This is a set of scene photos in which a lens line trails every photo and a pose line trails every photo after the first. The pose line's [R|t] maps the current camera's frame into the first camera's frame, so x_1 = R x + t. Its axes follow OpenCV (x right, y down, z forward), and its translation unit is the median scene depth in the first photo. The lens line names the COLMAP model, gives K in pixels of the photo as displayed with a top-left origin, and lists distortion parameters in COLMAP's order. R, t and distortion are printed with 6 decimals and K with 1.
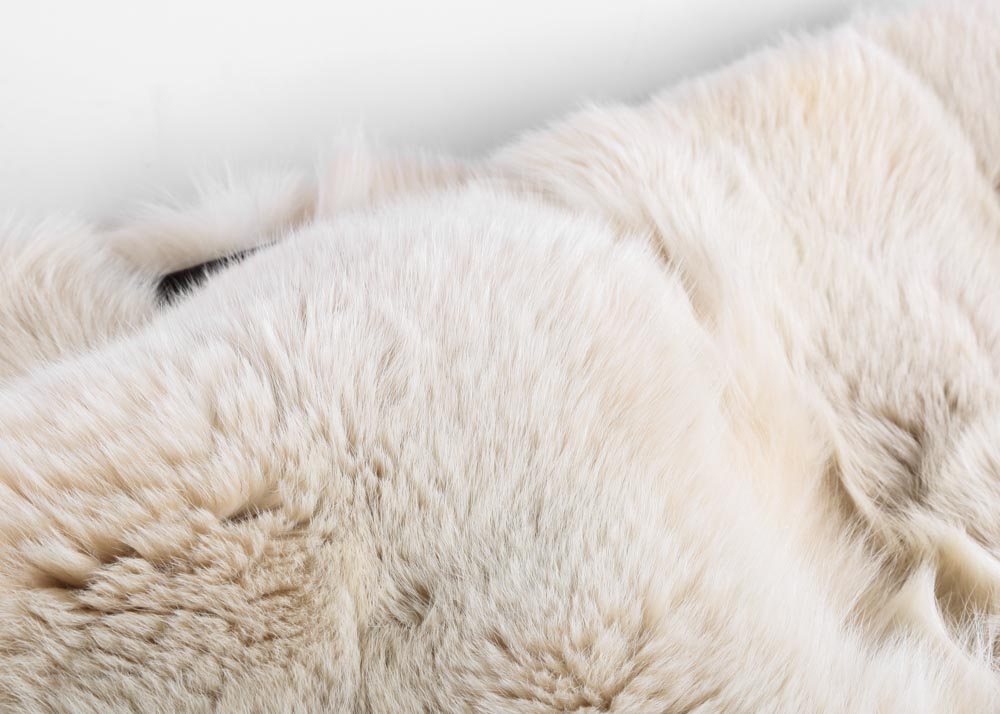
lens RADIAL K [[2179.2, 0, 451.0], [0, 2179.2, 357.9], [0, 0, 1]] dist [0.218961, -0.239734]
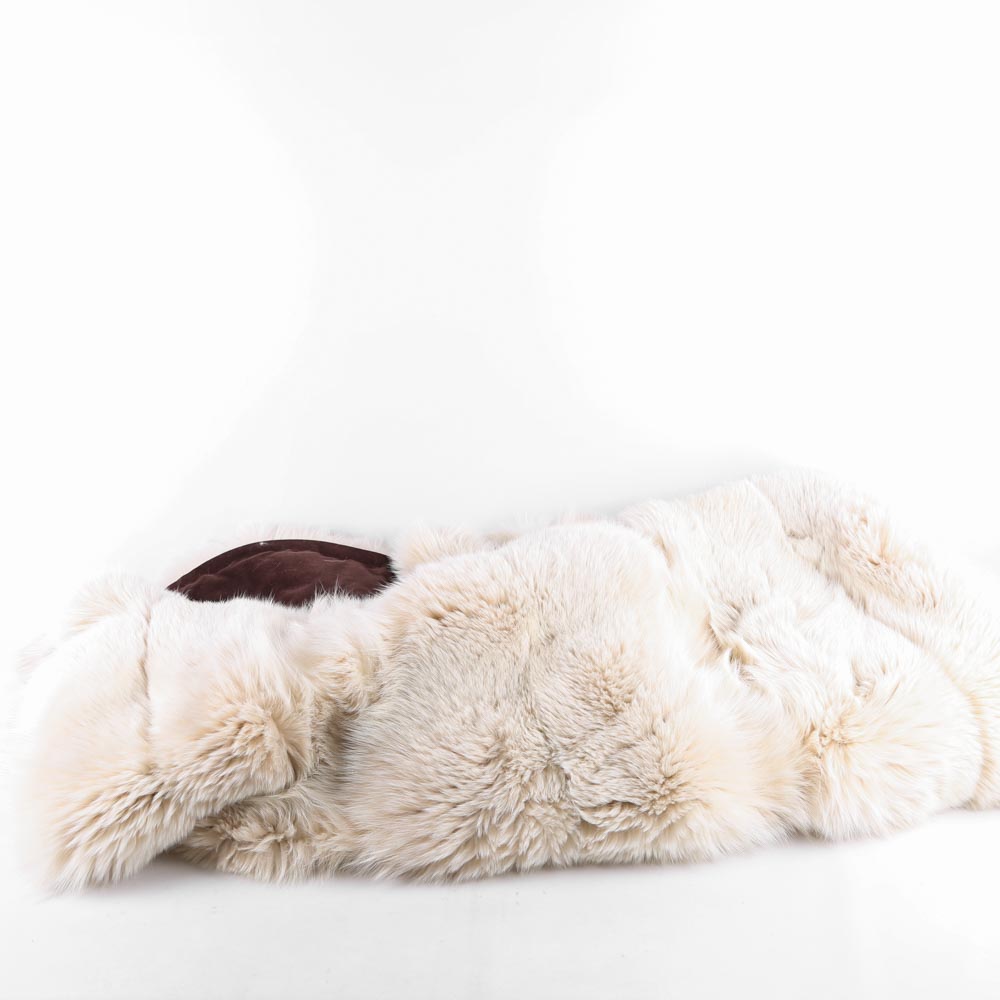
lens RADIAL K [[1055.5, 0, 569.1], [0, 1055.5, 526.1], [0, 0, 1]] dist [-0.109209, 0.012871]
pose [[0.981380, 0.057443, -0.183285, 0.282045], [-0.082658, 0.987658, -0.133042, 0.152055], [0.173380, 0.145715, 0.974016, -0.499104]]
